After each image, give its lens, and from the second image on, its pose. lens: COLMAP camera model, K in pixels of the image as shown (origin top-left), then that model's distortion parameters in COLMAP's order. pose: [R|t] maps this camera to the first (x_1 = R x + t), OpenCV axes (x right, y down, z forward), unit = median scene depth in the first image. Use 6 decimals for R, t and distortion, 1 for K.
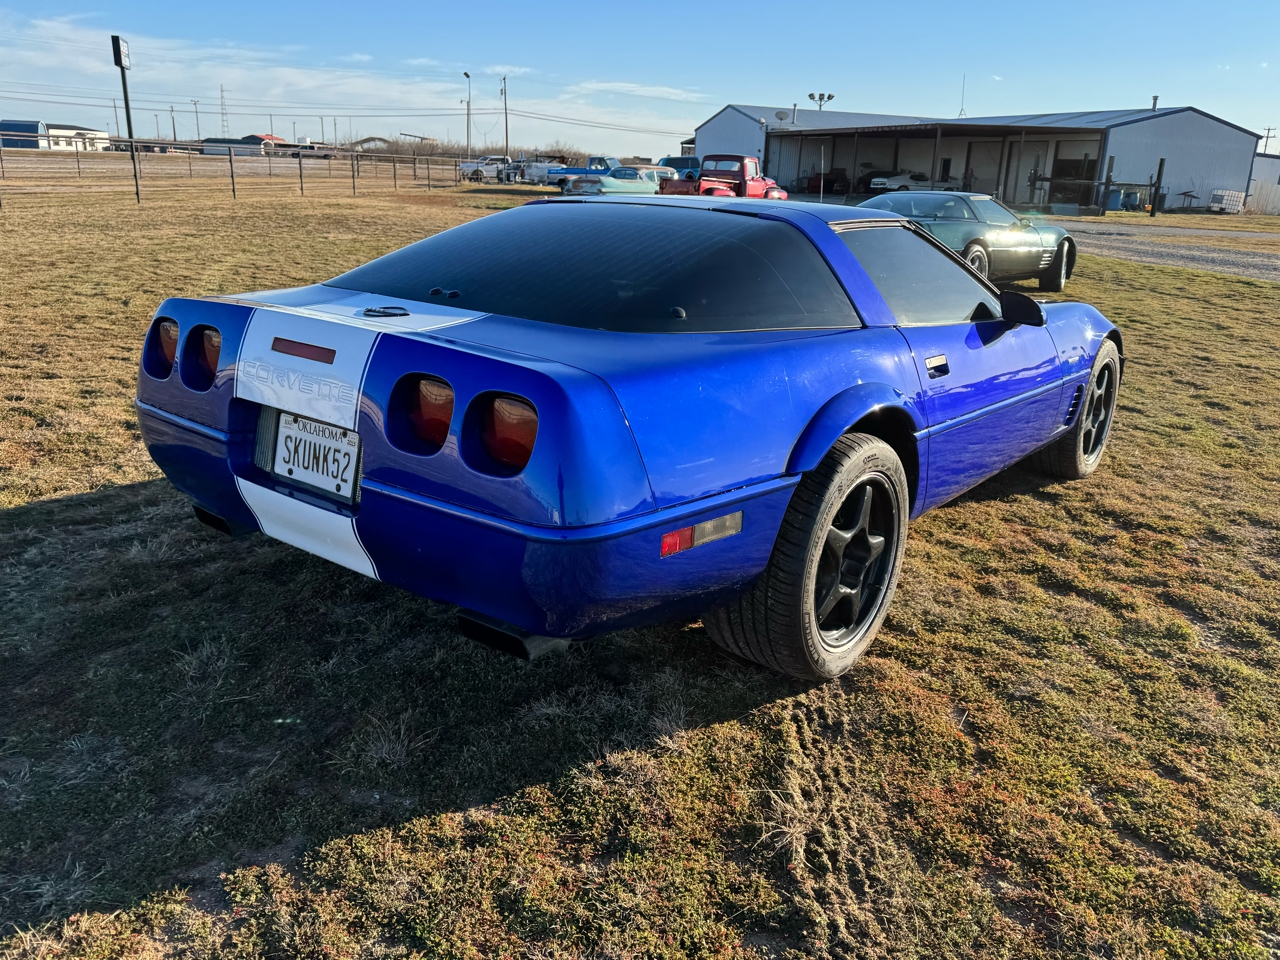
lens RADIAL K [[987.7, 0, 641.7], [0, 987.7, 477.4], [0, 0, 1]] dist [0.100921, -0.164051]
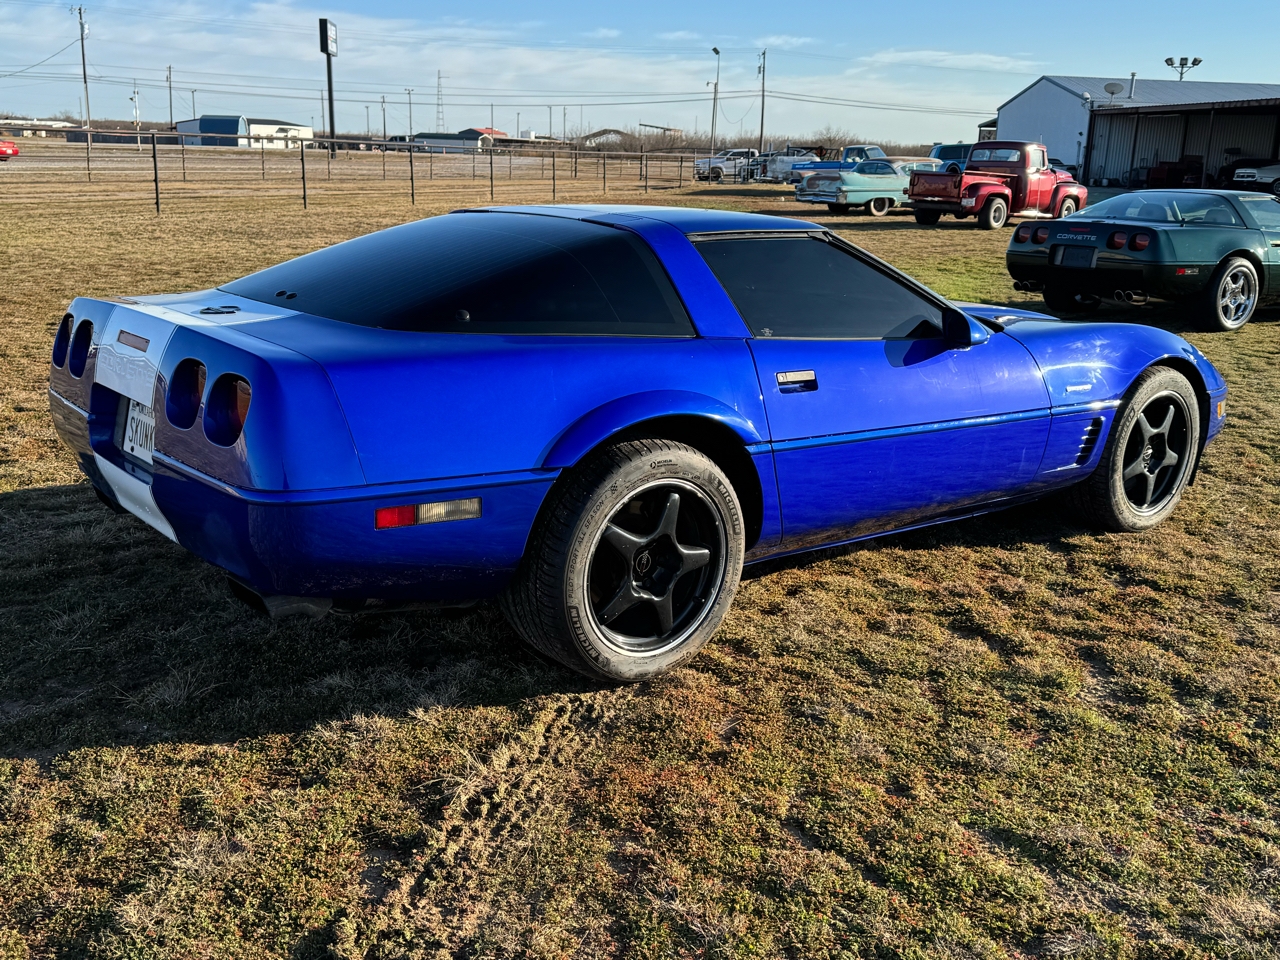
lens RADIAL K [[1248.6, 0, 625.6], [0, 1248.6, 483.1], [0, 0, 1]] dist [0.193359, -0.392795]
pose [[0.972414, 0.046073, -0.228667, 0.413992], [-0.057912, 0.997292, -0.045337, 0.051521], [0.225959, 0.057329, 0.972448, -0.220013]]
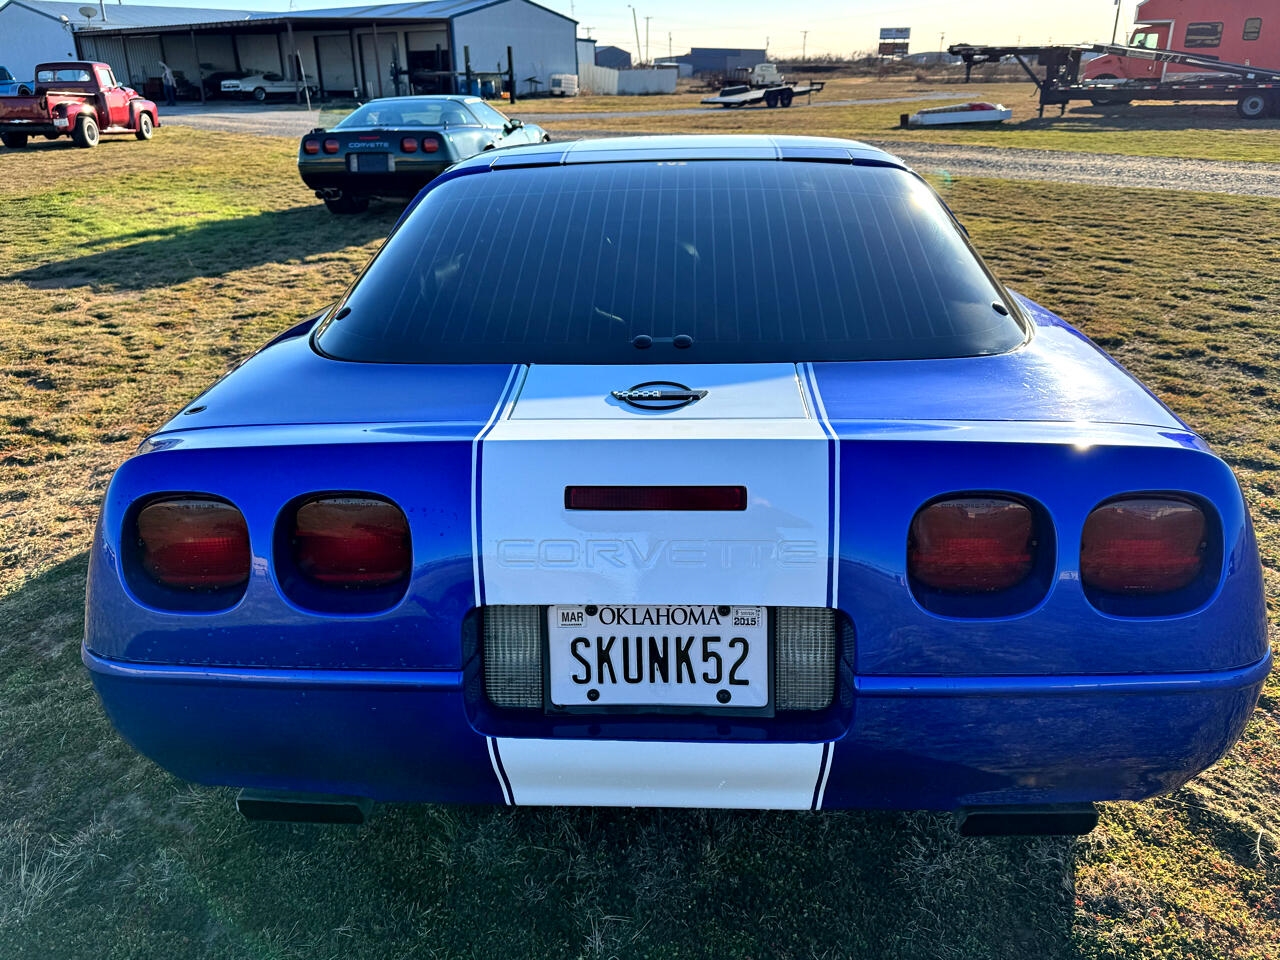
lens RADIAL K [[998.6, 0, 646.0], [0, 998.6, 474.6], [0, 0, 1]] dist [0.048456, -0.059015]
pose [[0.815853, -0.262578, 0.515206, -0.473855], [0.216269, 0.964855, 0.149272, -0.169088], [-0.536295, -0.010361, 0.843967, 0.382301]]
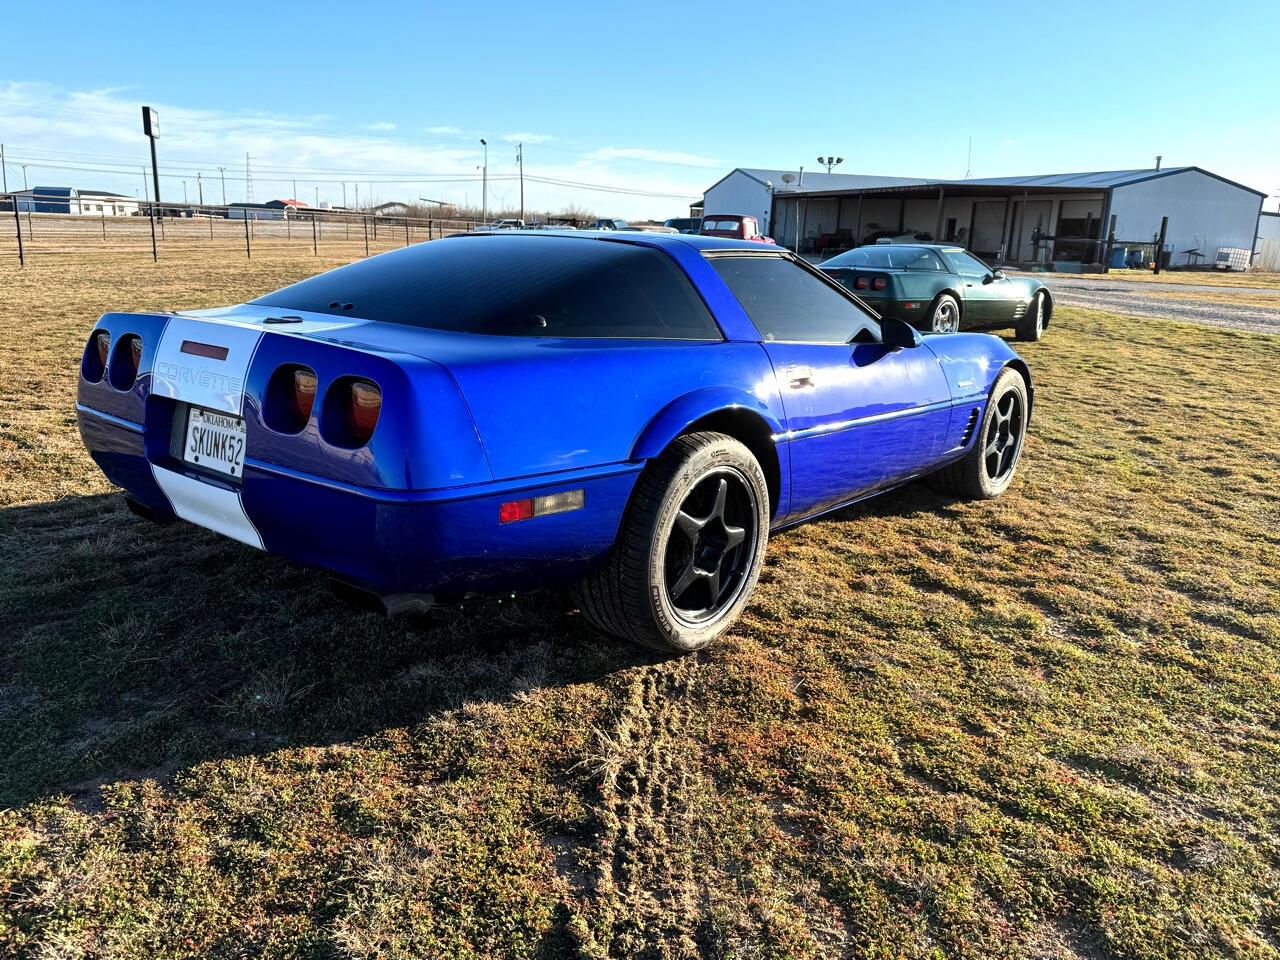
lens RADIAL K [[980.1, 0, 627.4], [0, 980.1, 495.4], [0, 0, 1]] dist [0.138561, -0.233540]
pose [[0.999622, 0.003338, -0.027288, 0.133416], [-0.004432, 0.999185, -0.040129, 0.063145], [0.027132, 0.040235, 0.998822, -0.094379]]
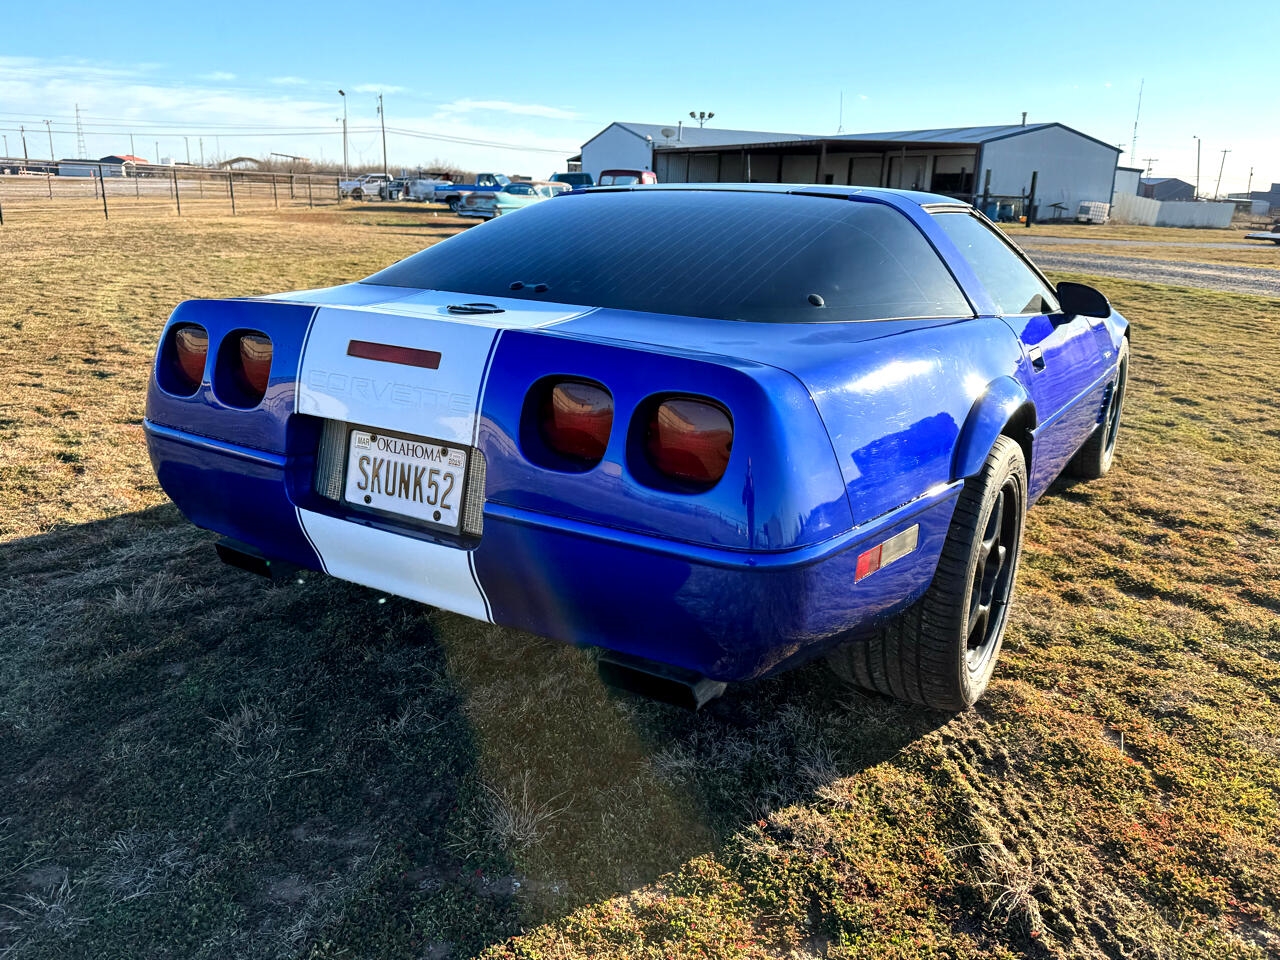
lens RADIAL K [[1004.7, 0, 636.9], [0, 1004.7, 473.3], [0, 0, 1]] dist [0.027583, -0.027531]
pose [[0.994128, -0.037141, 0.101634, -0.167762], [0.039437, 0.999008, -0.020668, -0.000727], [-0.100766, 0.024555, 0.994607, 0.104154]]
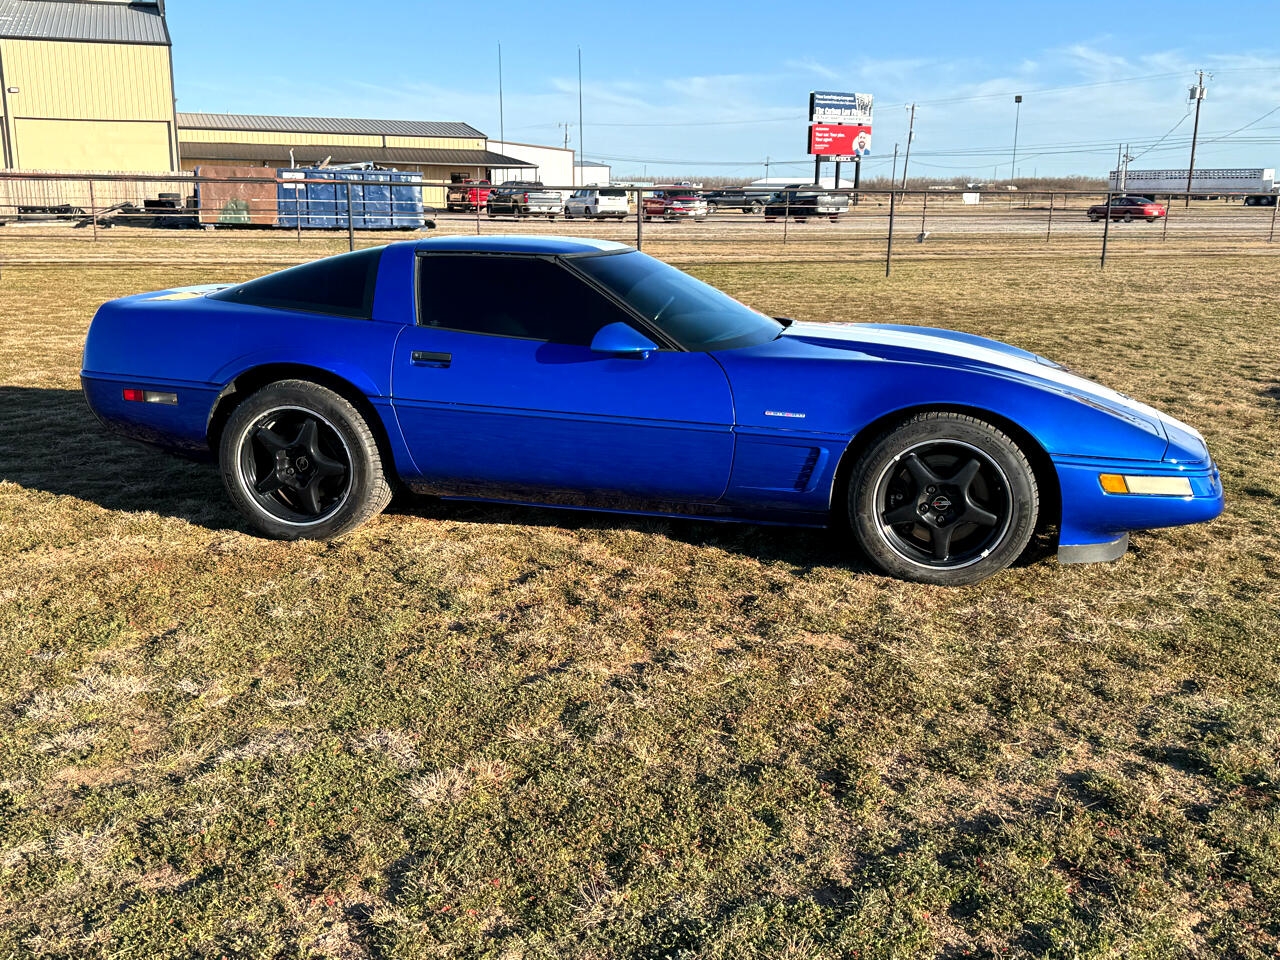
lens RADIAL K [[1228.4, 0, 639.9], [0, 1228.4, 496.9], [0, 0, 1]] dist [0.200203, -0.421625]
pose [[0.451024, 0.176947, -0.874795, 1.854349], [-0.255404, 0.964749, 0.063462, -0.110013], [0.855188, 0.194803, 0.480319, 0.492040]]
